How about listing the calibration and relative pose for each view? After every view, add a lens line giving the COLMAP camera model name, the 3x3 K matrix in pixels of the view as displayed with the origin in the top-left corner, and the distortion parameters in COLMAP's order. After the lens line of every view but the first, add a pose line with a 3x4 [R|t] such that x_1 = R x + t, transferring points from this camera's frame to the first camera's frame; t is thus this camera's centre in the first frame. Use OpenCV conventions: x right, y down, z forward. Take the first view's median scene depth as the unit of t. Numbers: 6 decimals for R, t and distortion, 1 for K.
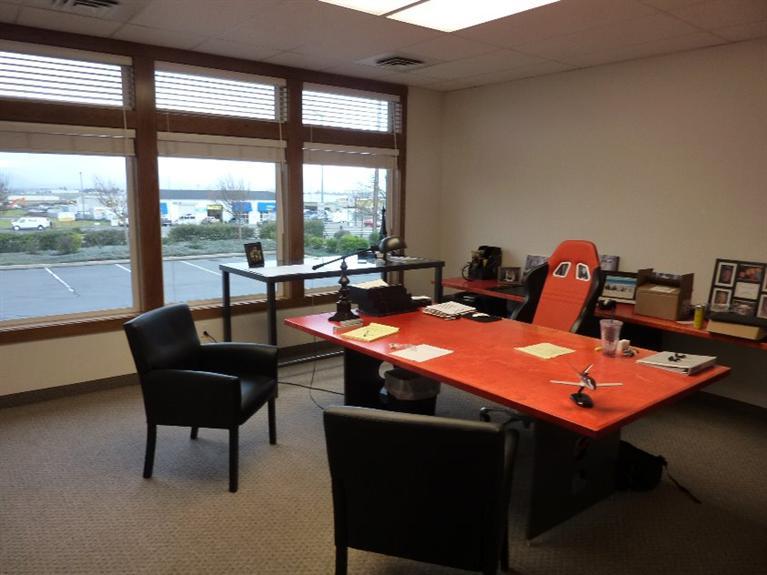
lens RADIAL K [[589.0, 0, 383.5], [0, 589.0, 287.5], [0, 0, 1]] dist [-0.049401, -0.000637]
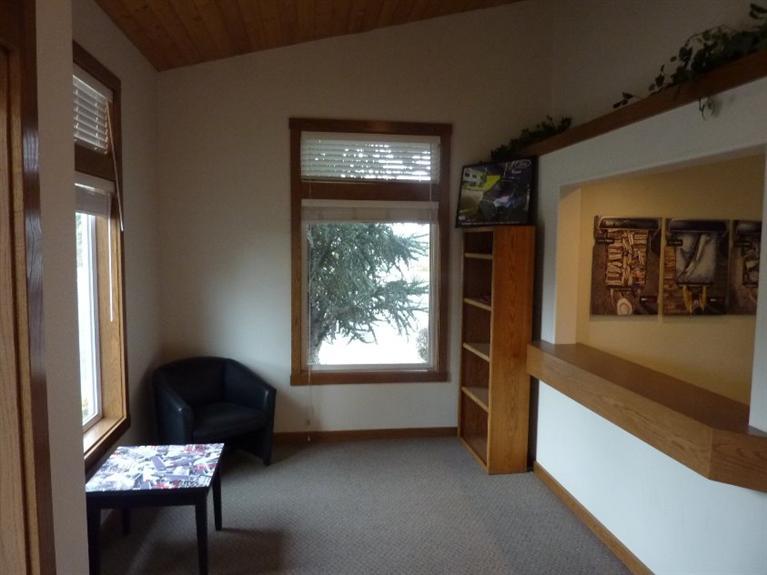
lens RADIAL K [[589.0, 0, 383.5], [0, 589.0, 287.5], [0, 0, 1]] dist [-0.049401, -0.000637]
pose [[0.860054, 0.008402, -0.510135, 0.245788], [-0.065432, 0.993424, -0.093952, -0.017099], [0.505991, 0.114182, 0.854948, 0.161331]]
